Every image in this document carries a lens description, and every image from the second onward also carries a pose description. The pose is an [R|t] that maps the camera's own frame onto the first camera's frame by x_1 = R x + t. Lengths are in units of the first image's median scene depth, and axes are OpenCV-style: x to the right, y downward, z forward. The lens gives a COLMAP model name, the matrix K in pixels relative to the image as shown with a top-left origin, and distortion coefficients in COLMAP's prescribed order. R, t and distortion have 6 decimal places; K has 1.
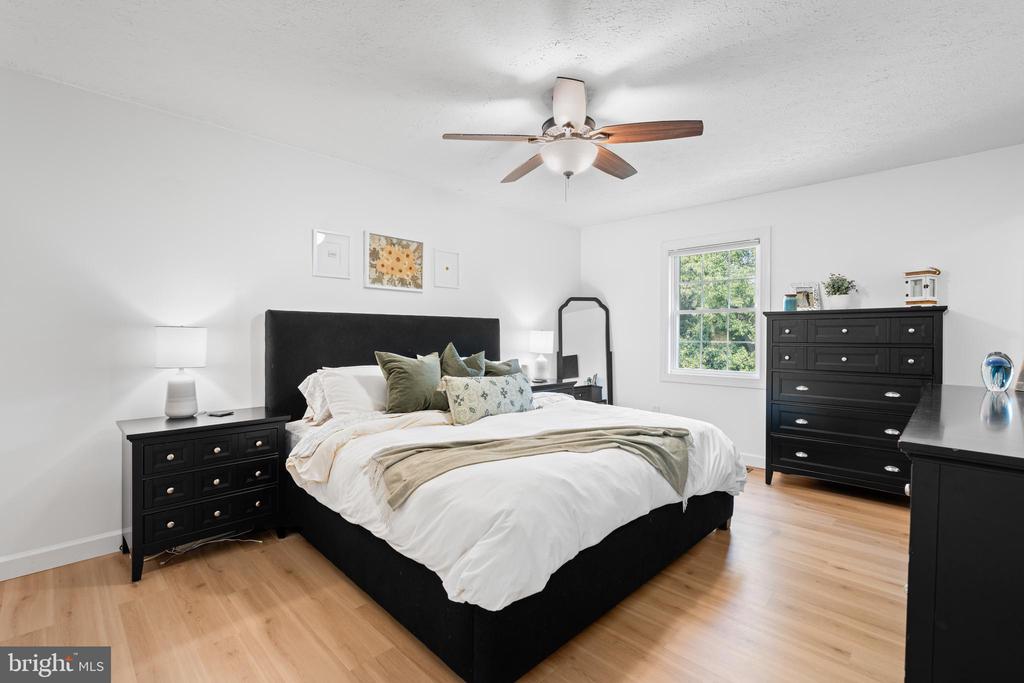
lens RADIAL K [[463.6, 0, 490.6], [0, 463.6, 343.7], [0, 0, 1]] dist [0.002778, 0.000131]
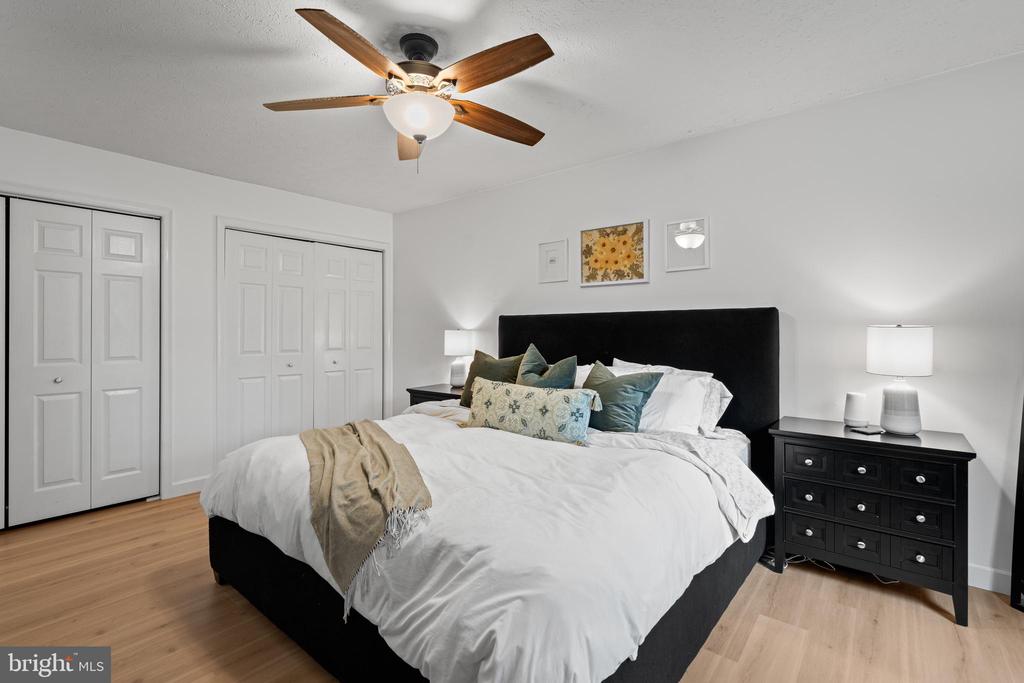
lens RADIAL K [[463.6, 0, 496.9], [0, 463.6, 326.1], [0, 0, 1]] dist [0.002778, 0.000131]
pose [[0.104140, -0.019808, -0.994365, 0.660212], [-0.025142, 0.999430, -0.022542, -0.011649], [0.994245, 0.027348, 0.103582, 0.701664]]
